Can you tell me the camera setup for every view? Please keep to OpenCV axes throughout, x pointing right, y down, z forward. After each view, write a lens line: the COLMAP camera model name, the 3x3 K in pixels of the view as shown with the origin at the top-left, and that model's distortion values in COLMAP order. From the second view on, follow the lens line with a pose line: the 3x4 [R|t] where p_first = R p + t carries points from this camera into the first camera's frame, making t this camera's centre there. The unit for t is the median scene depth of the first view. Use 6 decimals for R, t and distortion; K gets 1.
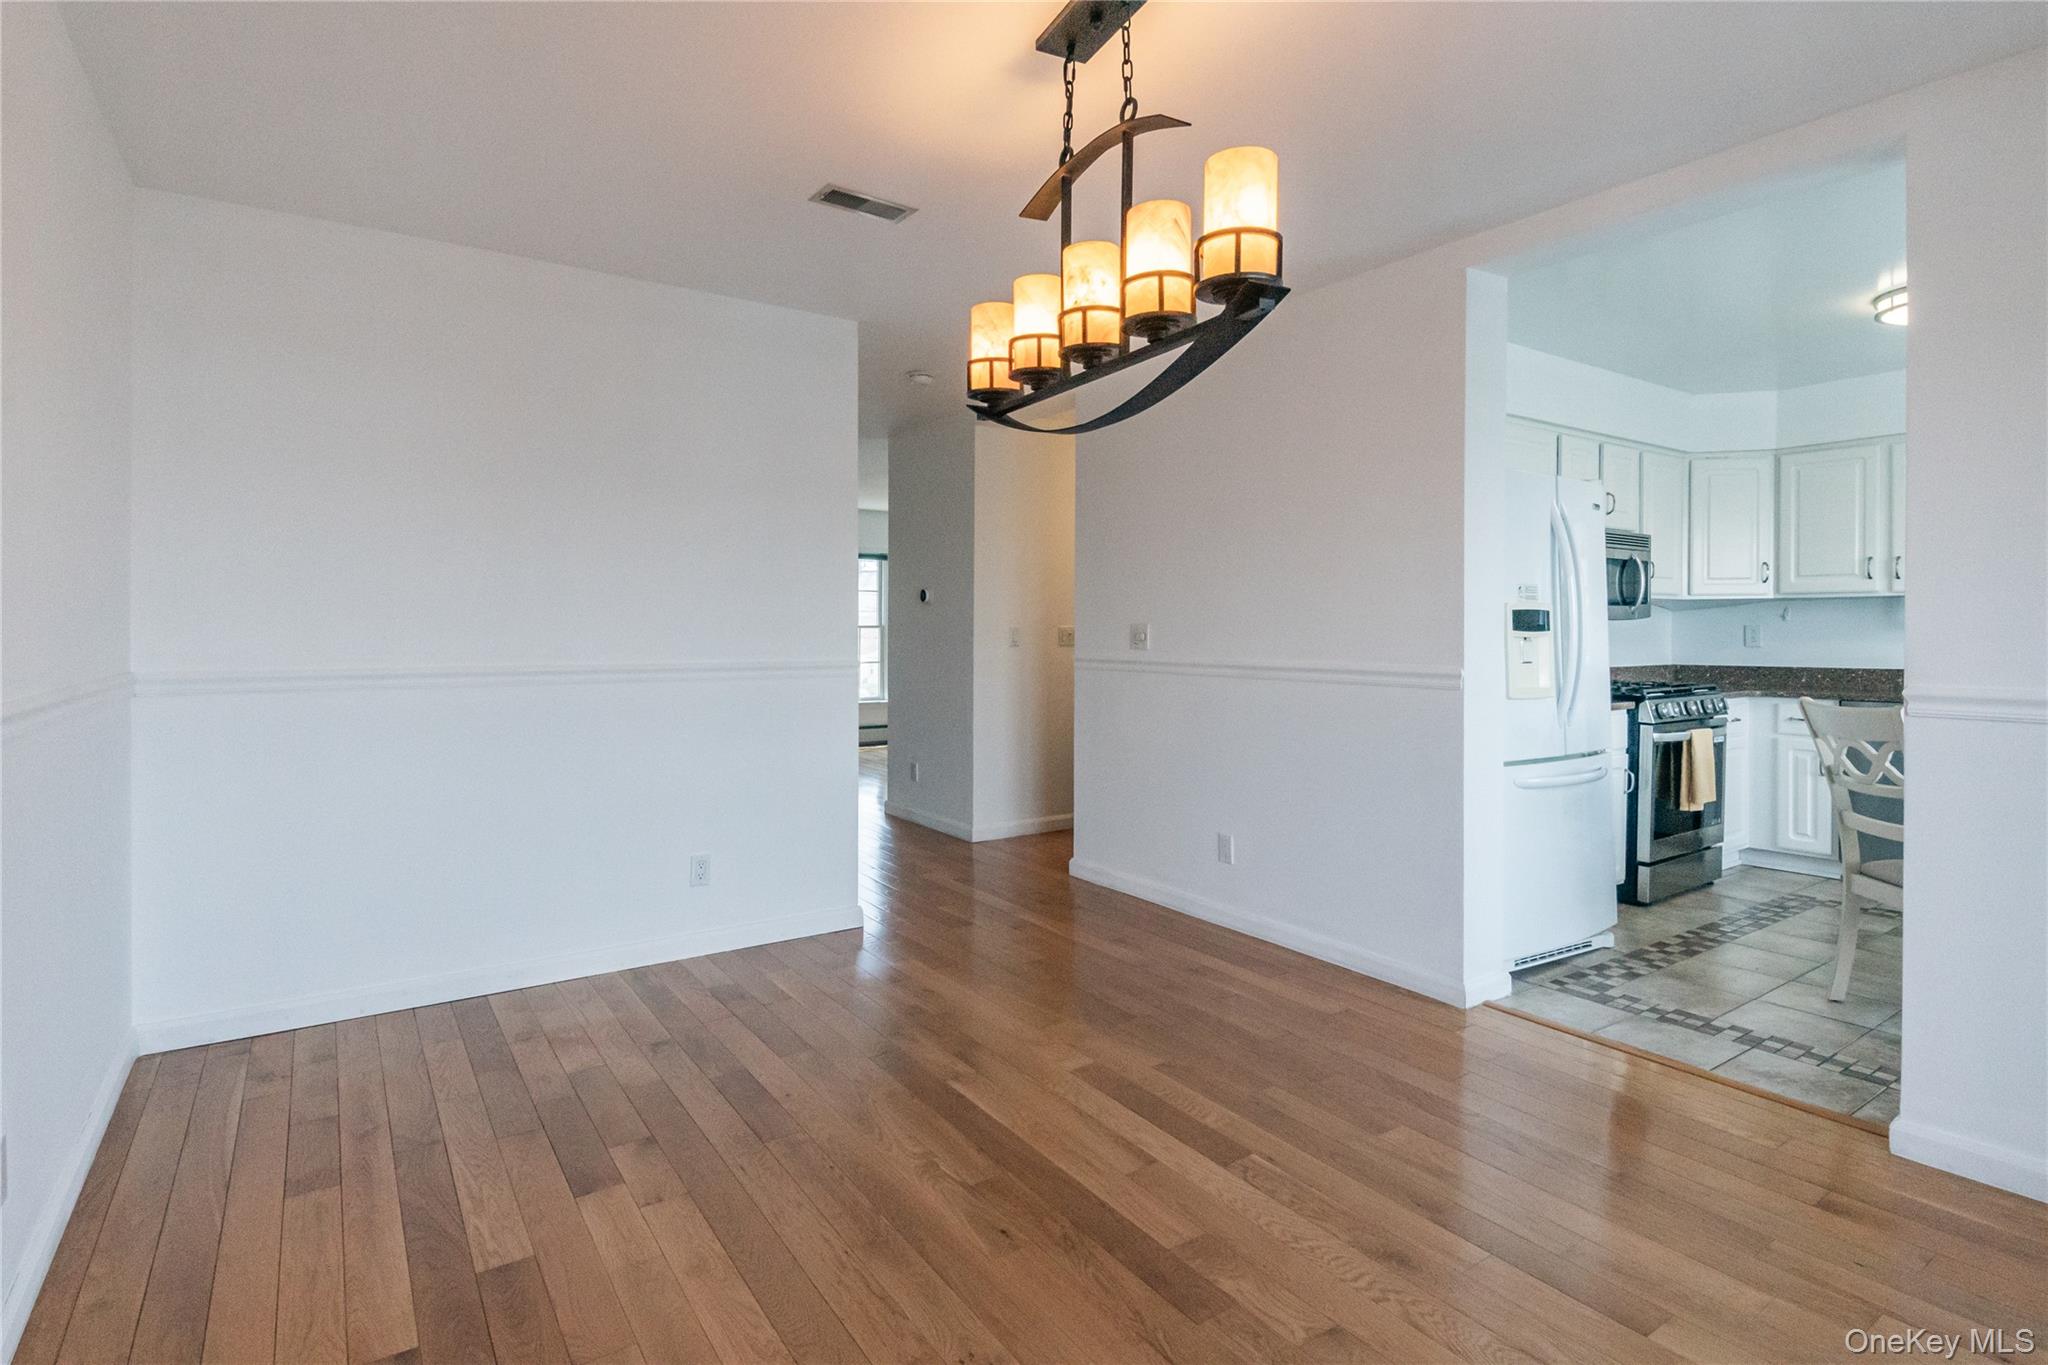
lens RADIAL K [[1008.0, 0, 955.5], [0, 1008.0, 633.2], [0, 0, 1]] dist [-0.004610, -0.001568]
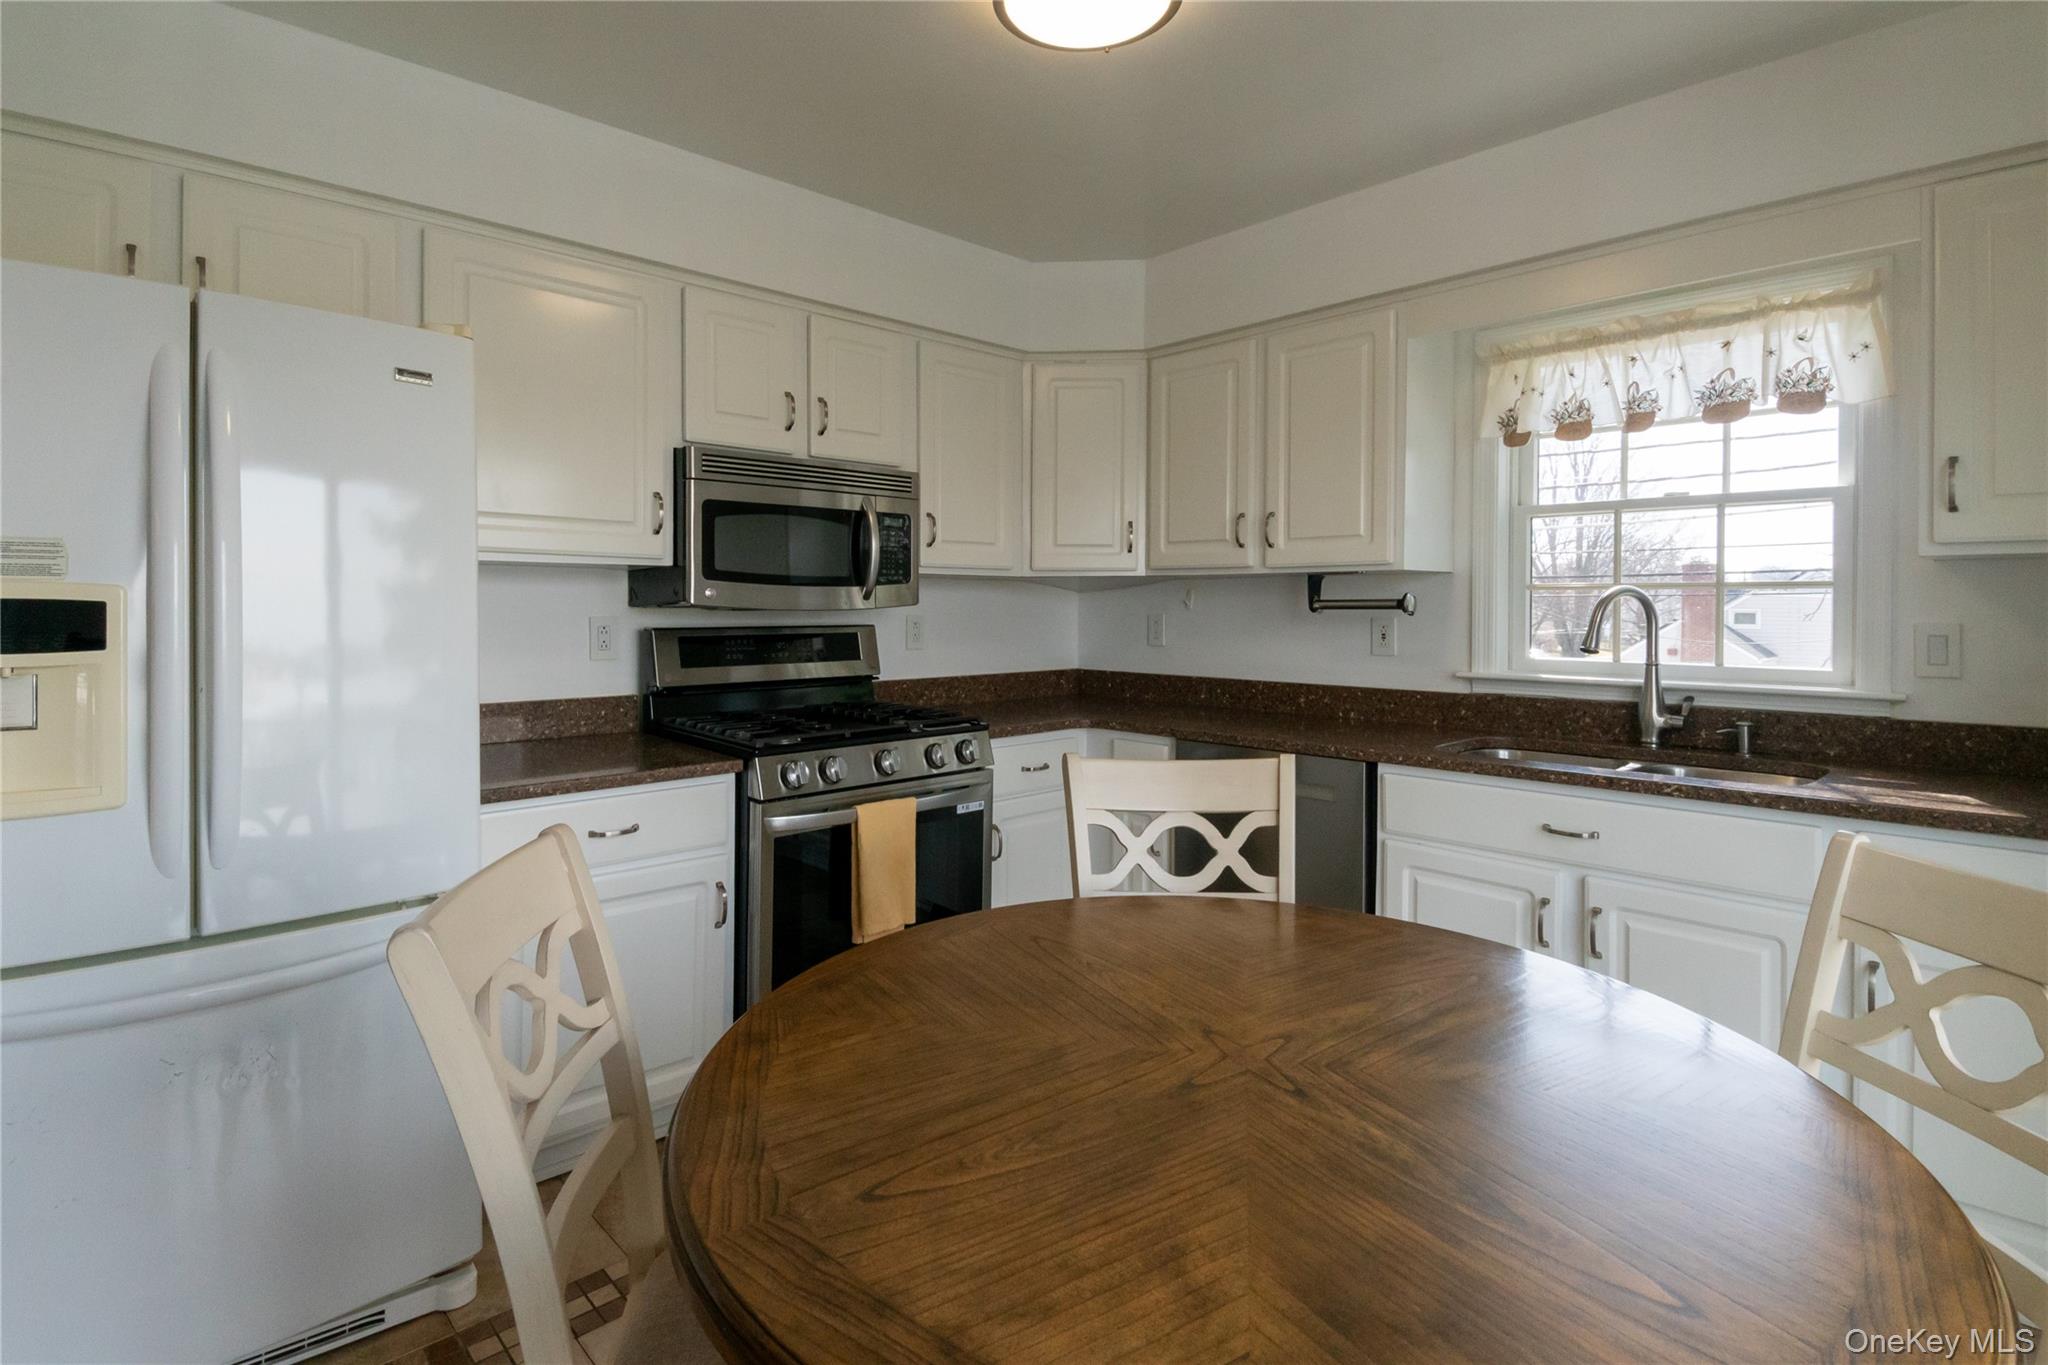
lens RADIAL K [[1008.0, 0, 955.5], [0, 1008.0, 633.2], [0, 0, 1]] dist [-0.004610, -0.001568]
pose [[0.986387, -0.001514, 0.164431, 0.614696], [-0.002956, 0.999633, 0.026940, -0.015254], [-0.164411, -0.027059, 0.986021, 0.381143]]
